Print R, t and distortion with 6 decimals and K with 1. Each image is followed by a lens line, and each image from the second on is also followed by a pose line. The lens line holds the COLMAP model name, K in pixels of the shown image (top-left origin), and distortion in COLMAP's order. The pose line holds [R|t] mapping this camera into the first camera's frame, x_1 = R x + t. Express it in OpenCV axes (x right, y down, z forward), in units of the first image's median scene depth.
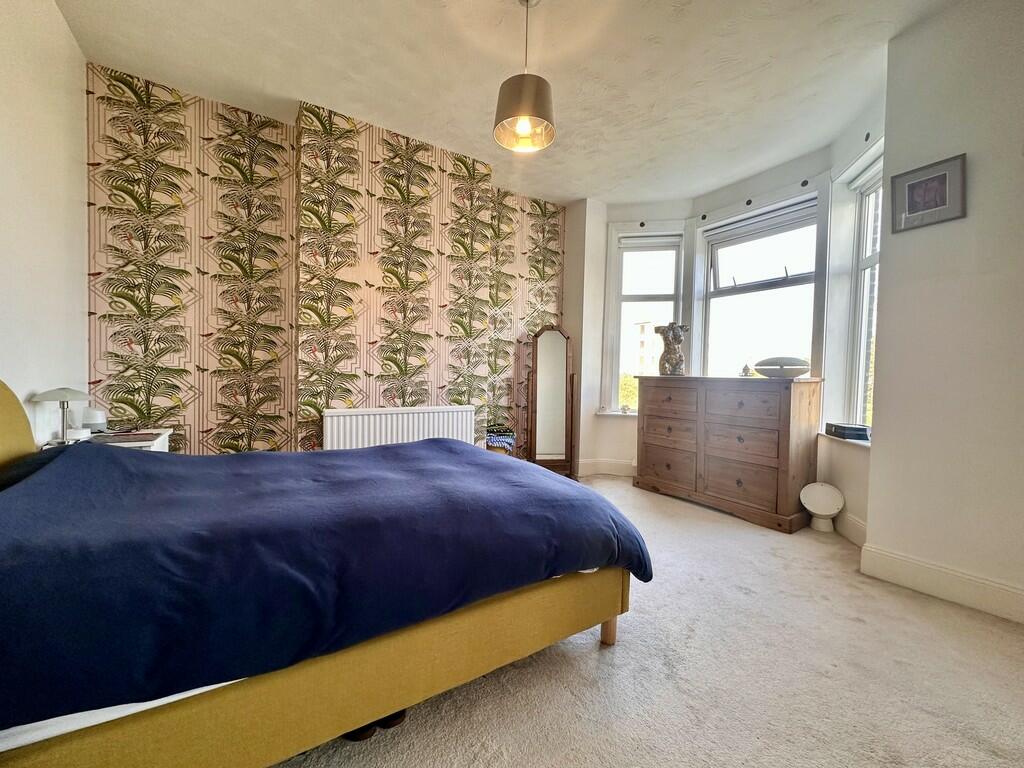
lens RADIAL K [[410.5, 0, 512.0], [0, 410.5, 384.0], [0, 0, 1]] dist [0.000696, 0.000148]
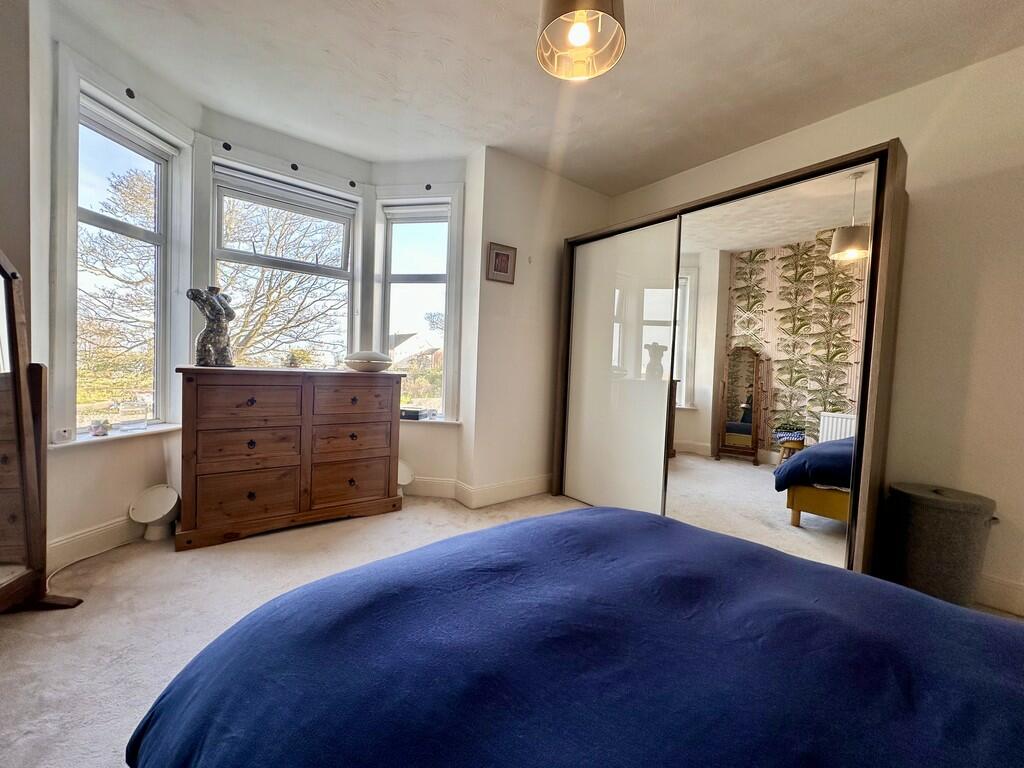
lens RADIAL K [[410.5, 0, 512.0], [0, 410.5, 384.0], [0, 0, 1]] dist [0.000696, 0.000148]
pose [[-0.091974, -0.058346, 0.994051, -0.387773], [-0.015254, 0.998247, 0.057181, -0.044477], [-0.995645, -0.009904, -0.092703, 0.668530]]
